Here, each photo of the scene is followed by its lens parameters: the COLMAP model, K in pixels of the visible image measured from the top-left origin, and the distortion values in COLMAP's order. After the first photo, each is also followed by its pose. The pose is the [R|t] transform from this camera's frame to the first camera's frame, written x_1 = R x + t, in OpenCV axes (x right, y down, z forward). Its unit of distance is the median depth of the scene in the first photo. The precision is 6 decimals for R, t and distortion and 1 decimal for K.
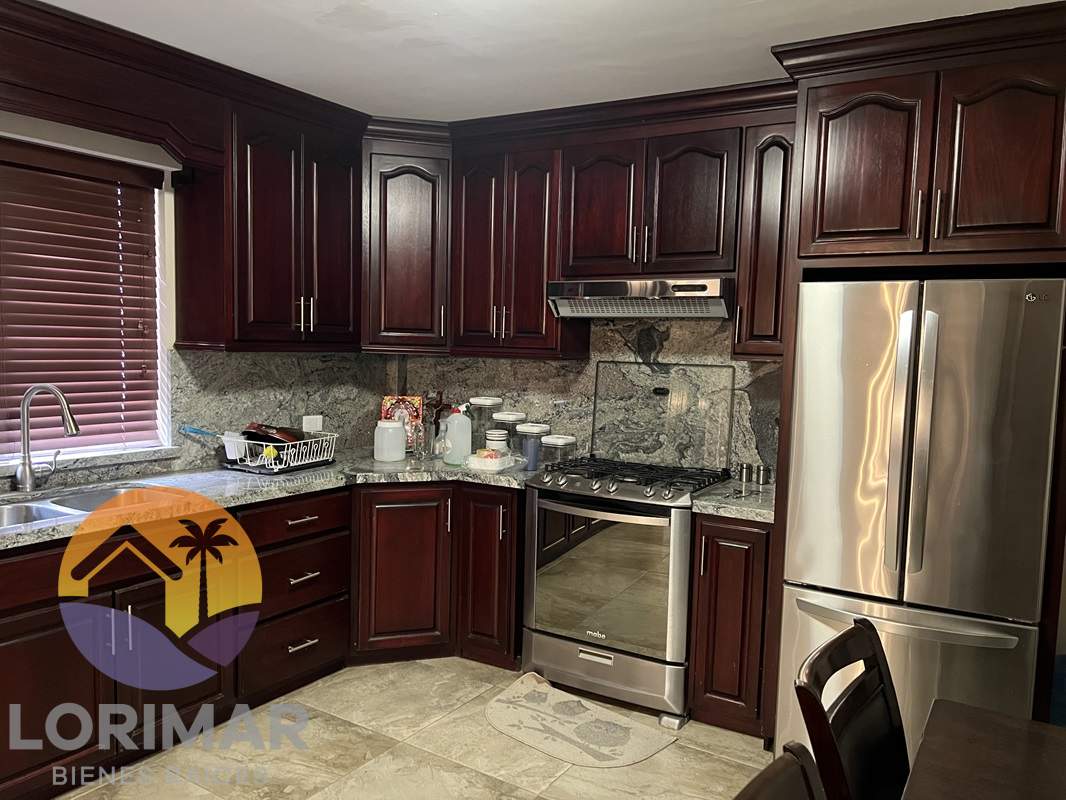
lens RADIAL K [[799.5, 0, 540.1], [0, 799.5, 394.3], [0, 0, 1]] dist [0.044045, -0.039981]
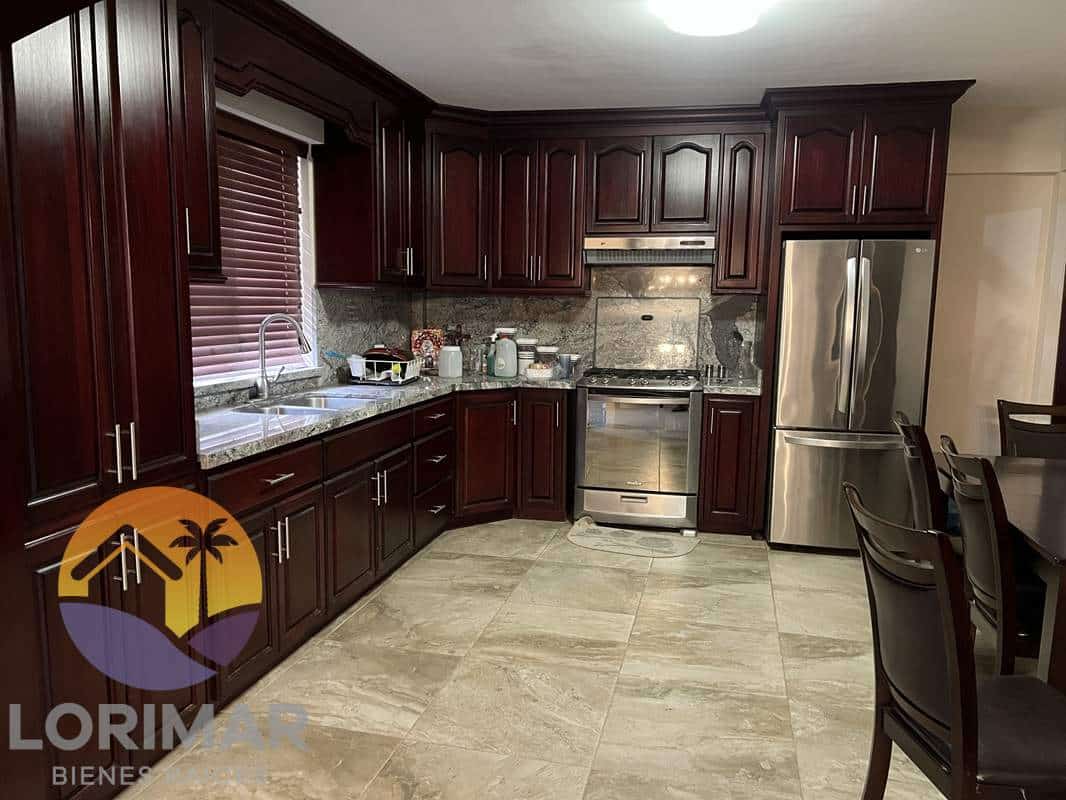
lens RADIAL K [[799.5, 0, 522.9], [0, 799.5, 404.9], [0, 0, 1]] dist [0.044045, -0.039981]
pose [[0.947058, -0.053514, 0.316573, -0.548559], [0.032249, 0.996880, 0.072039, 0.043465], [-0.319440, -0.058016, 0.945829, -0.287571]]
